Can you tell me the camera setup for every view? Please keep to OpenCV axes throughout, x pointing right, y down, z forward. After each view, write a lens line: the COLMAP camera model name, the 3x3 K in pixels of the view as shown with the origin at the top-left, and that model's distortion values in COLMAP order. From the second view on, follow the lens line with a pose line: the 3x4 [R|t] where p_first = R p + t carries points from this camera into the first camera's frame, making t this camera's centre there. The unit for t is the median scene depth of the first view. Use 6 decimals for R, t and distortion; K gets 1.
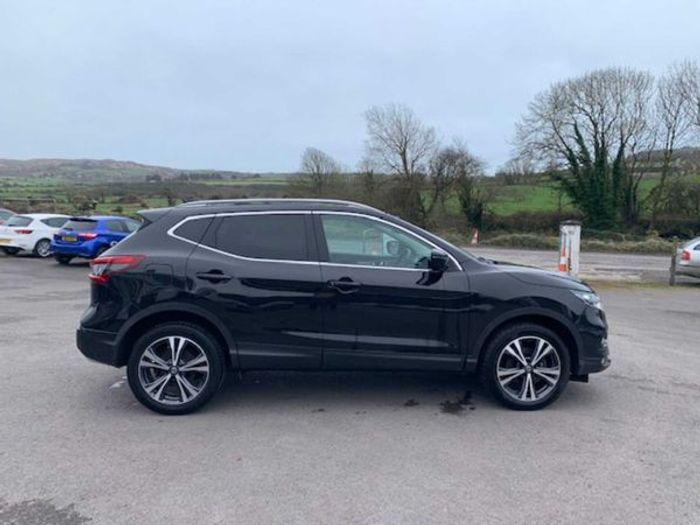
lens RADIAL K [[545.4, 0, 350.0], [0, 545.4, 262.5], [0, 0, 1]] dist [-0.006265, 0.005099]
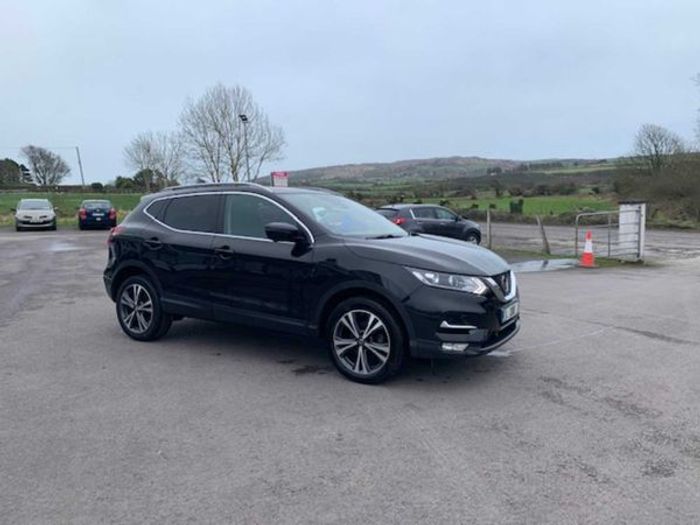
lens RADIAL K [[537.6, 0, 349.9], [0, 537.6, 273.6], [0, 0, 1]] dist [0.116847, -0.178216]
pose [[0.805294, 0.053321, -0.590473, 0.894033], [-0.032810, 0.998429, 0.045414, 0.024153], [0.591967, -0.017198, 0.805778, 0.186450]]
